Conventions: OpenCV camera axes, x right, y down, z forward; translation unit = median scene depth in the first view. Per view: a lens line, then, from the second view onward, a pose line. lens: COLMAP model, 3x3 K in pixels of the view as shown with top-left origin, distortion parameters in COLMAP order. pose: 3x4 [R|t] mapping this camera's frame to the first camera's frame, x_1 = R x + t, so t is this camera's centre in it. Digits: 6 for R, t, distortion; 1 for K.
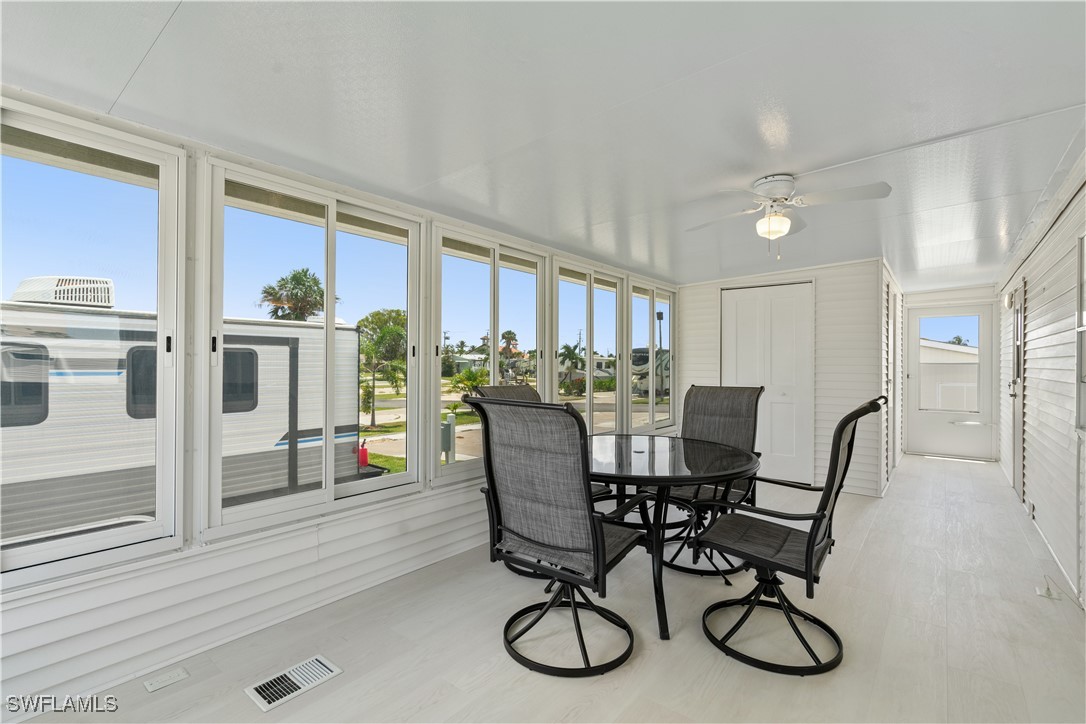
lens RADIAL K [[498.9, 0, 546.2], [0, 498.9, 362.7], [0, 0, 1]] dist [-0.004296, 0.001765]
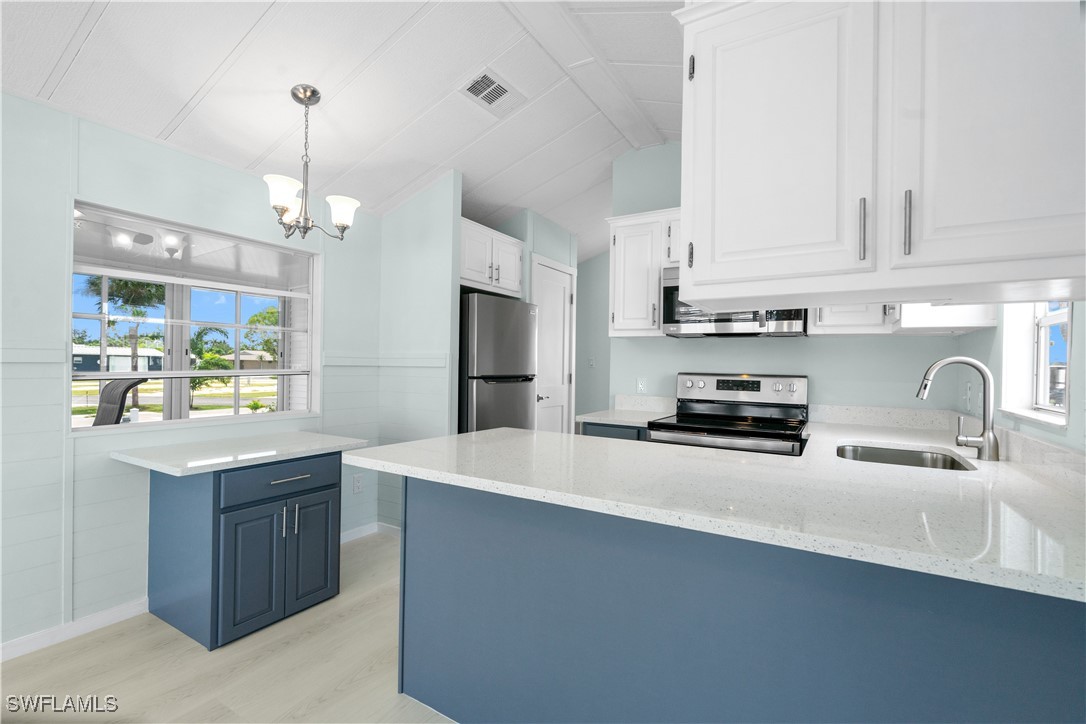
lens RADIAL K [[498.9, 0, 544.5], [0, 498.9, 362.8], [0, 0, 1]] dist [-0.004296, 0.001765]
pose [[0.989550, 0.011953, 0.143693, 0.618233], [-0.011944, 0.999928, -0.000924, 0.002614], [-0.143694, -0.000801, 0.989622, -0.121401]]
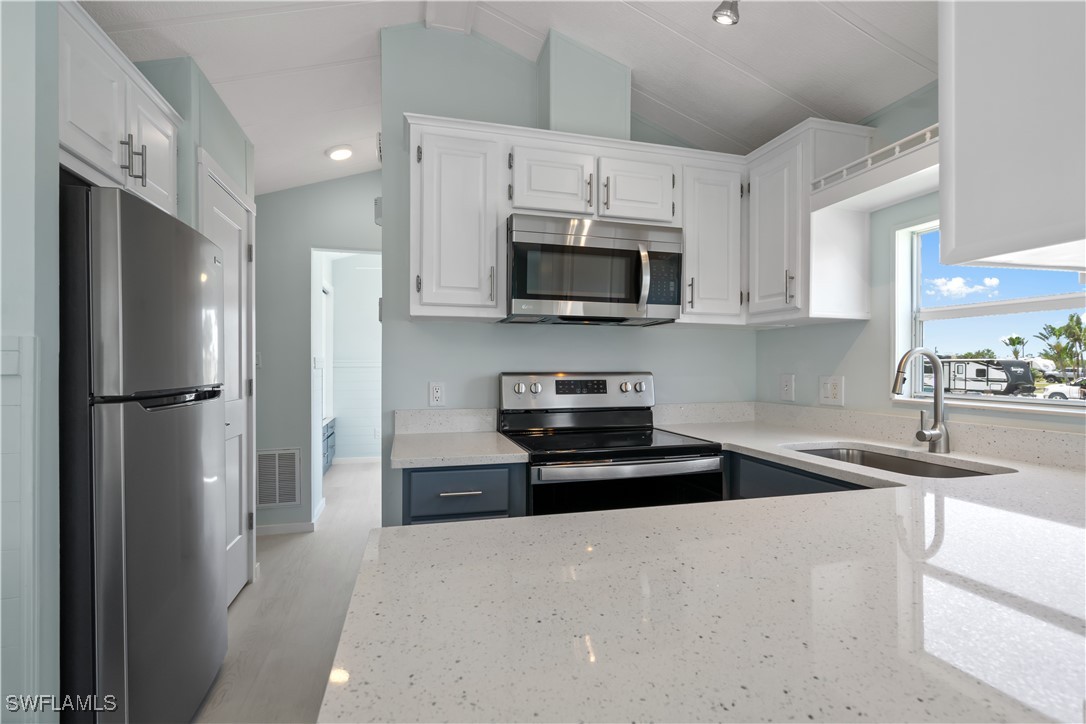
lens RADIAL K [[498.9, 0, 545.4], [0, 498.9, 364.5], [0, 0, 1]] dist [-0.004296, 0.001765]
pose [[0.568751, -0.004733, 0.822496, 0.550498], [0.001746, 0.999988, 0.004547, 0.003432], [-0.822508, -0.001150, 0.568752, 0.144391]]
